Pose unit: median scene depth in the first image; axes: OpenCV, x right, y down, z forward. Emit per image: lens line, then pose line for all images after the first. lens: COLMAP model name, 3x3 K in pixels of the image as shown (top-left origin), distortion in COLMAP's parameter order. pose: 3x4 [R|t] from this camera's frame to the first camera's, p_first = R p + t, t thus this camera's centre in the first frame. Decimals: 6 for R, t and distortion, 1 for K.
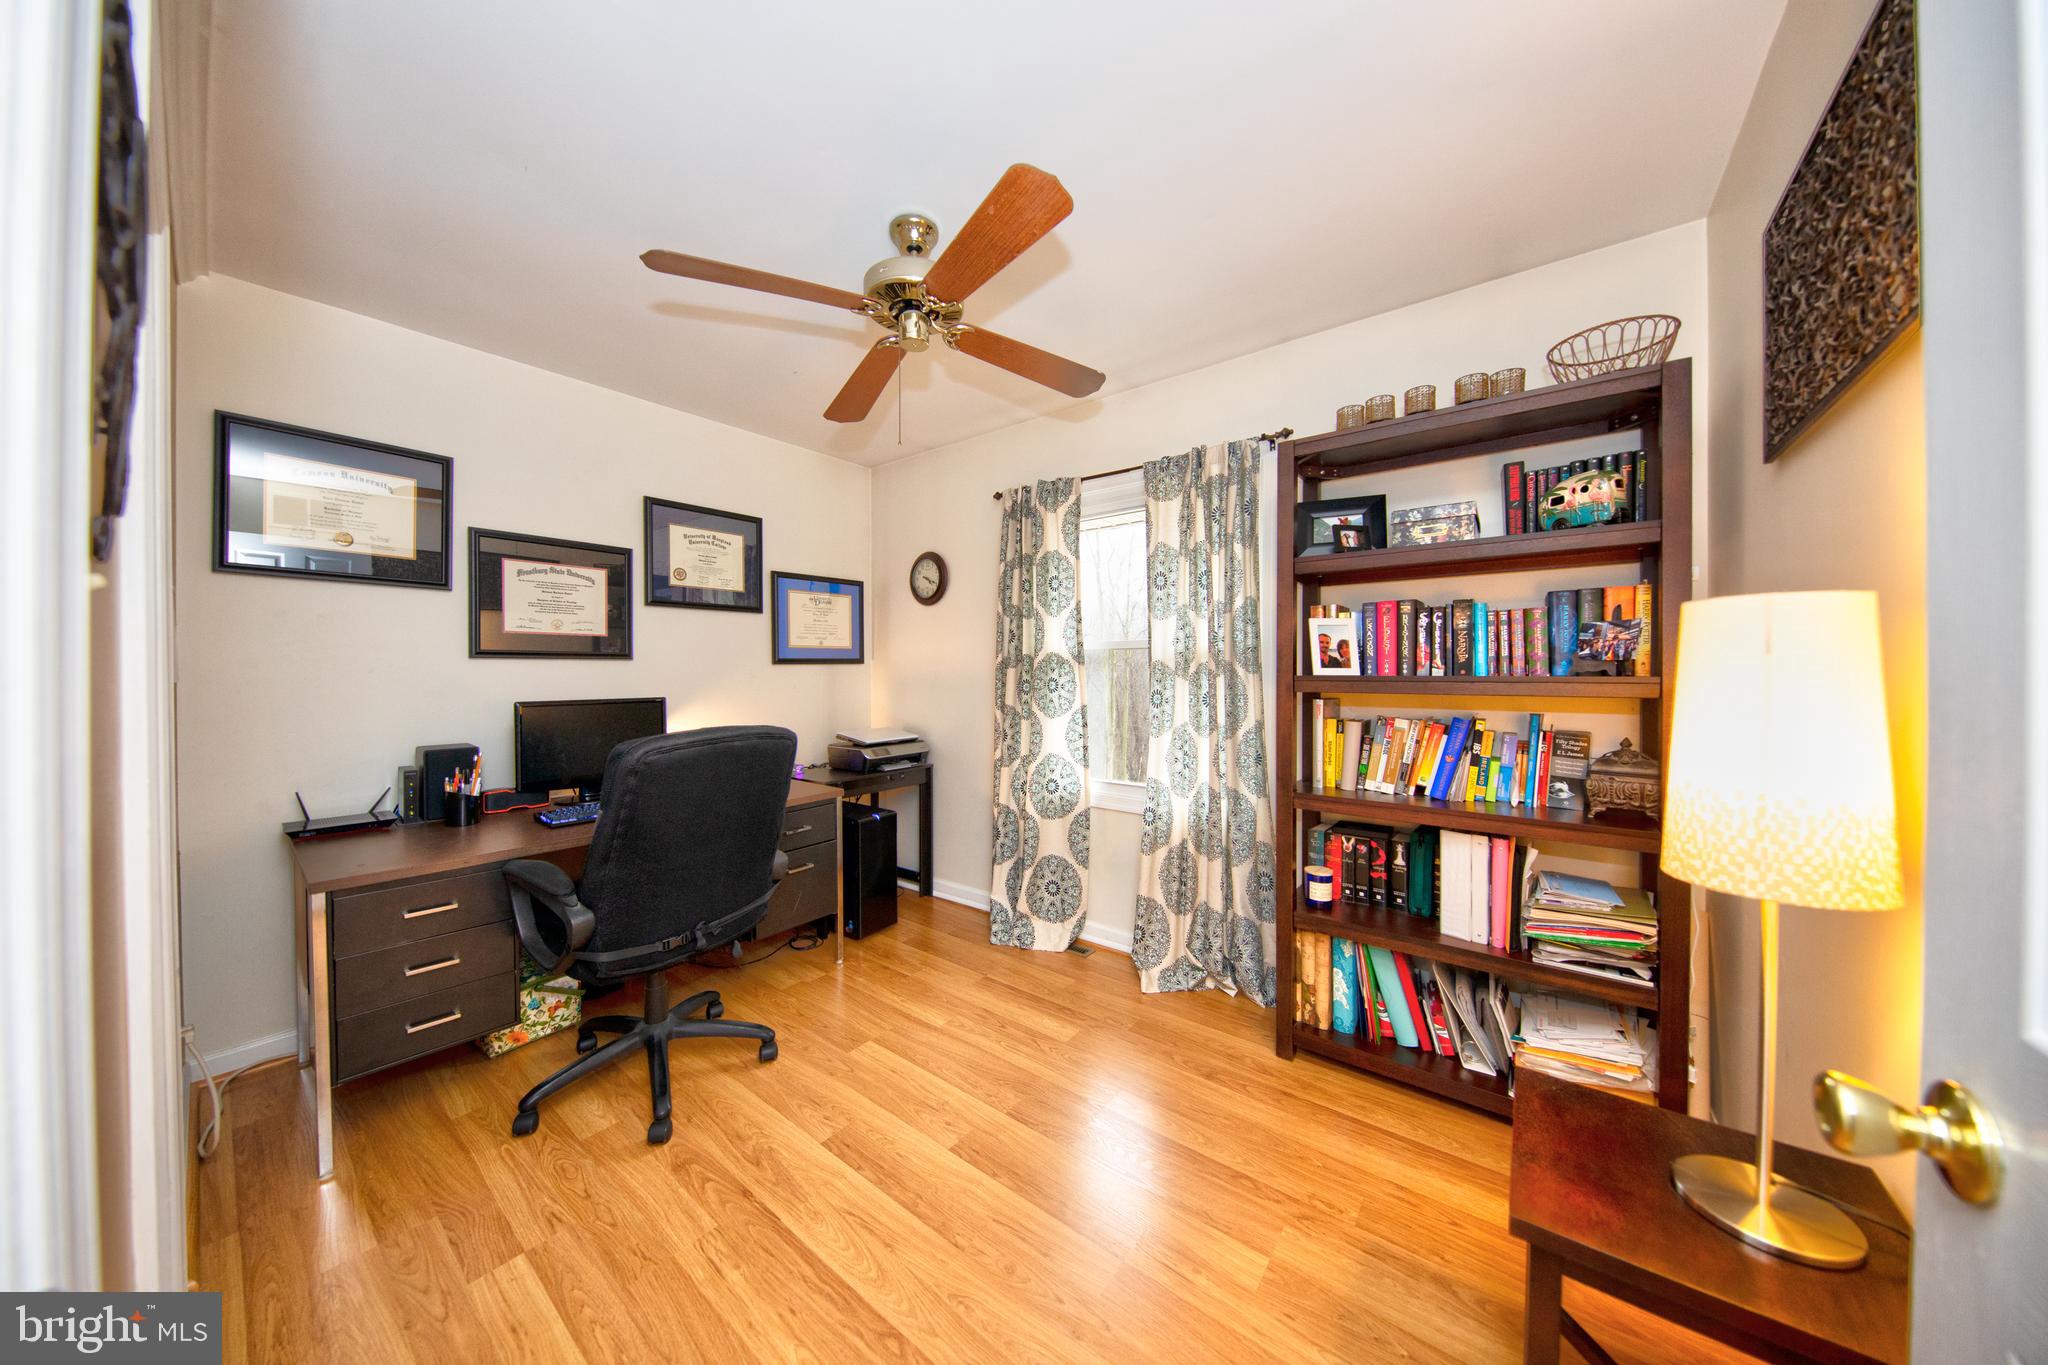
lens RADIAL K [[649.9, 0, 1013.5], [0, 649.9, 685.8], [0, 0, 1]] dist [-0.007694, -0.000280]
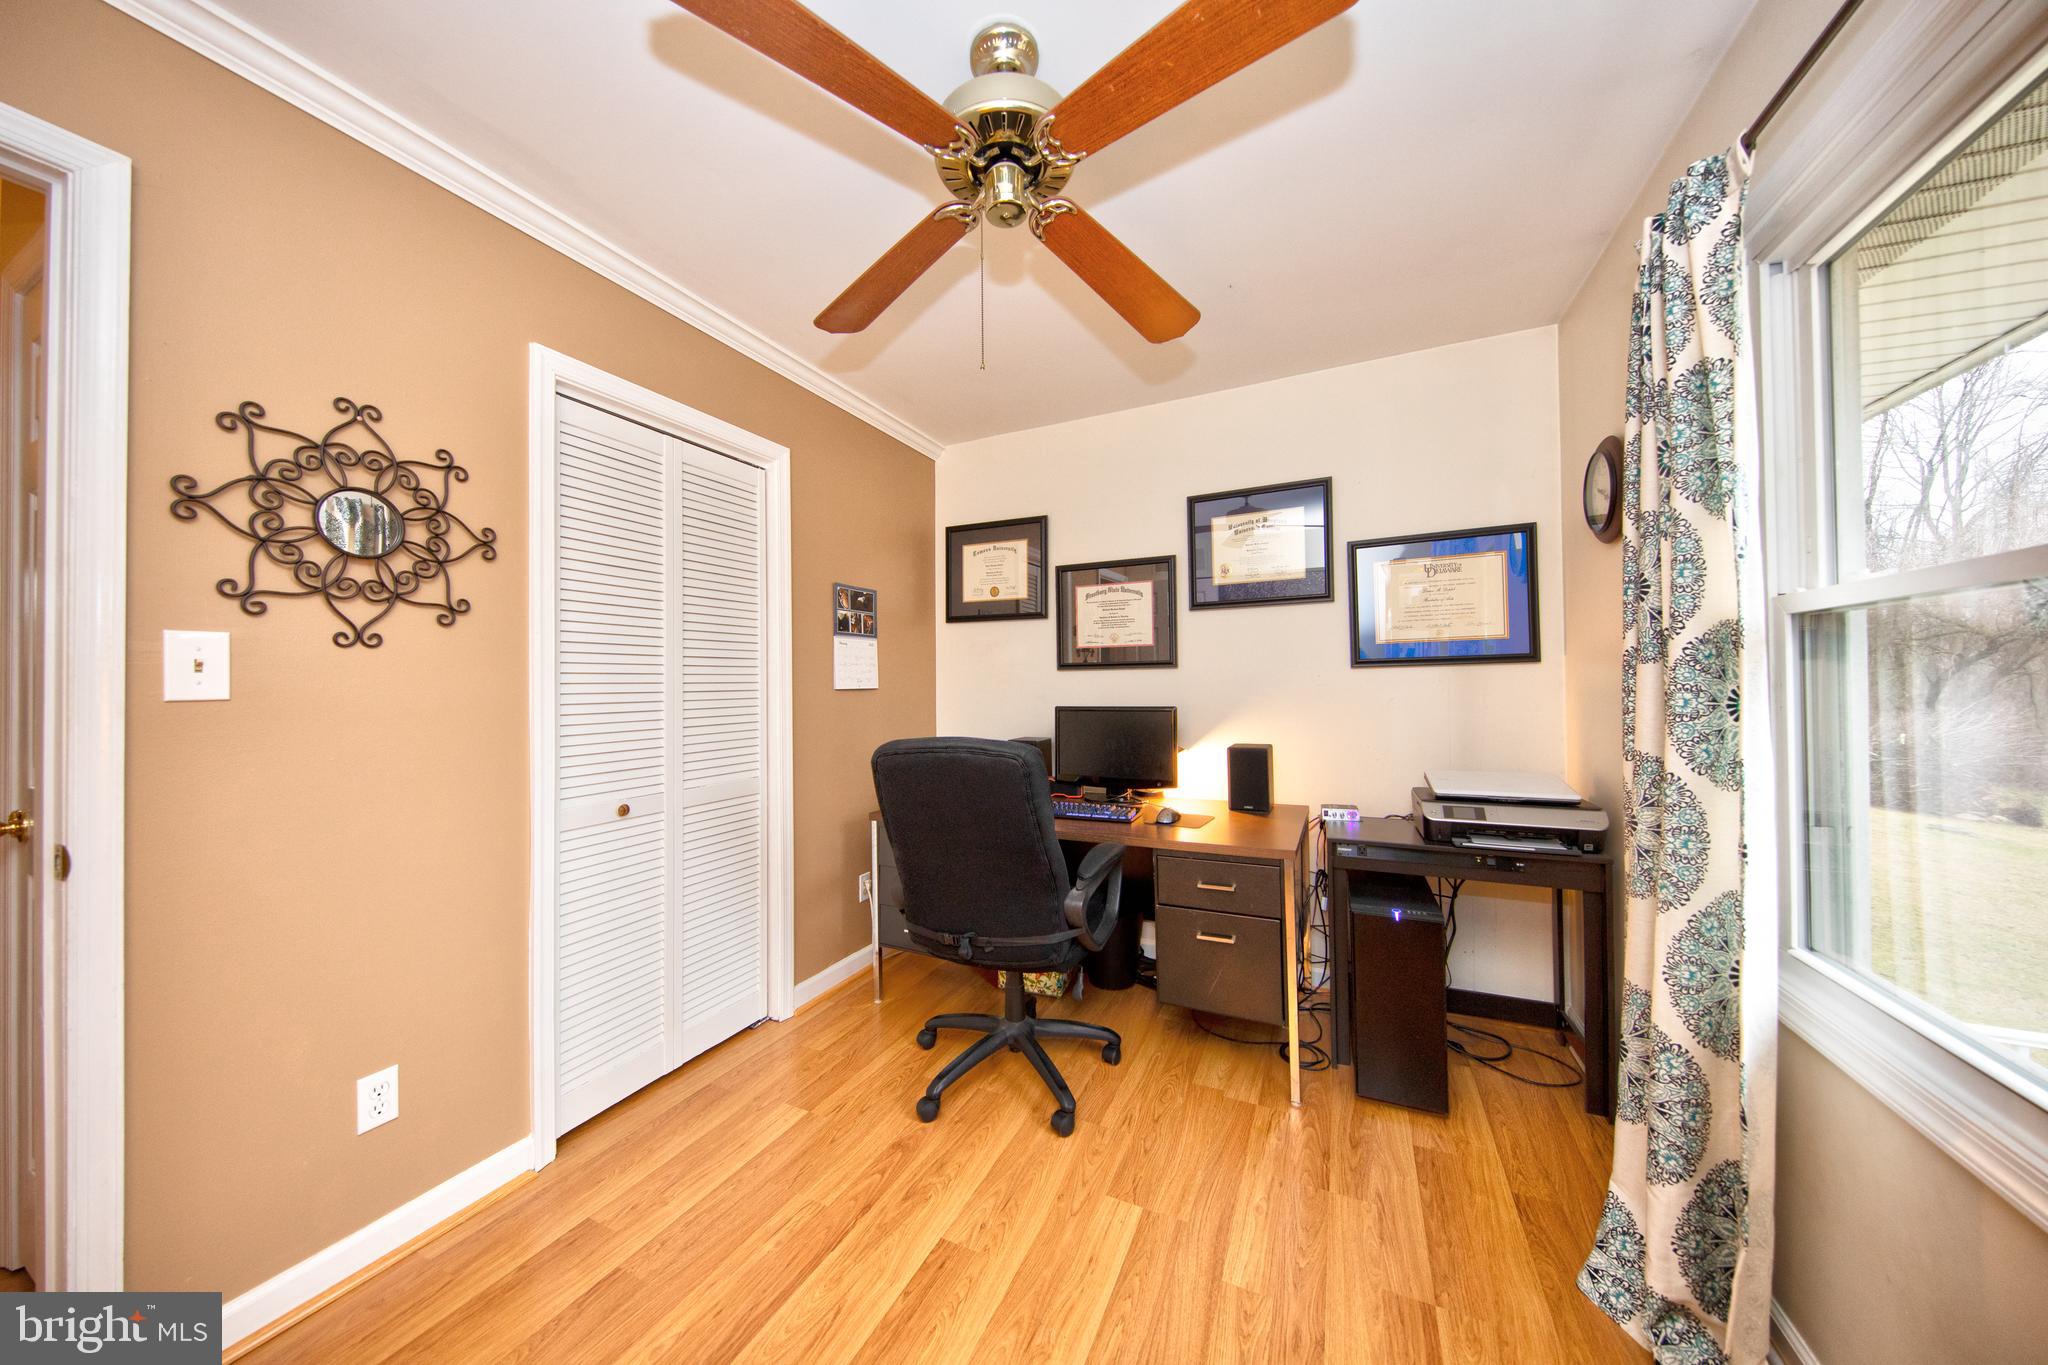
lens RADIAL K [[692.3, 0, 1041.1], [0, 692.3, 675.8], [0, 0, 1]] dist [-0.001055, -0.000582]
pose [[0.207099, -0.007241, -0.978293, 0.433888], [-0.003537, 0.999961, -0.008150, -0.020407], [0.978314, 0.005148, 0.207065, 0.642965]]
